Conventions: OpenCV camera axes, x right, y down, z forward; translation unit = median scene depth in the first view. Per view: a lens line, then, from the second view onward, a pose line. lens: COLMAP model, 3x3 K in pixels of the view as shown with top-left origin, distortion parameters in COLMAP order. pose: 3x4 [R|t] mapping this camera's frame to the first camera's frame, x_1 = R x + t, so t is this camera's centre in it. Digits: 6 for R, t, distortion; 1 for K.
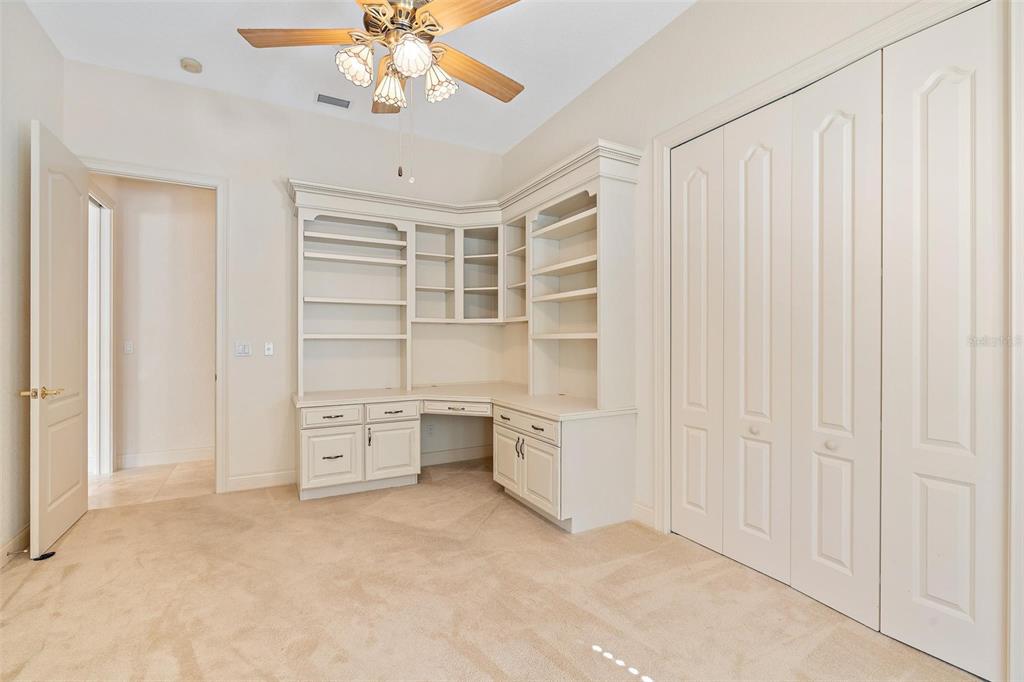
lens RADIAL K [[464.5, 0, 512.1], [0, 464.5, 341.8], [0, 0, 1]] dist [-0.000768, -0.000099]
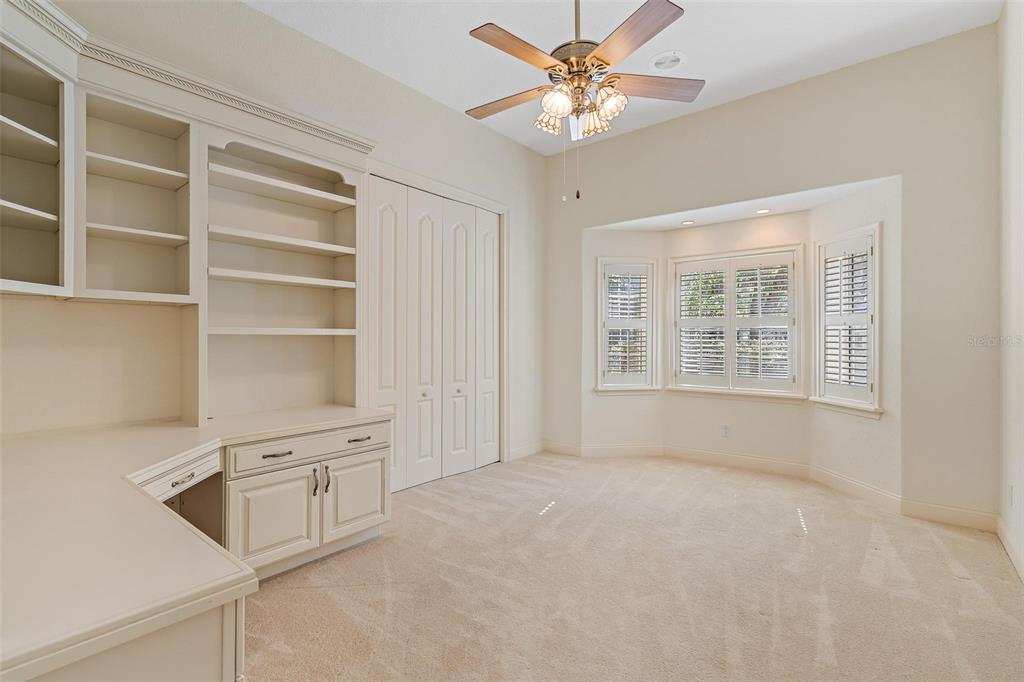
lens RADIAL K [[464.5, 0, 512.0], [0, 464.5, 337.1], [0, 0, 1]] dist [-0.000768, -0.000099]
pose [[-0.375884, -0.002816, 0.926662, -0.810688], [-0.001381, 0.999996, 0.002479, -0.005522], [-0.926666, -0.000348, -0.375887, 1.020896]]
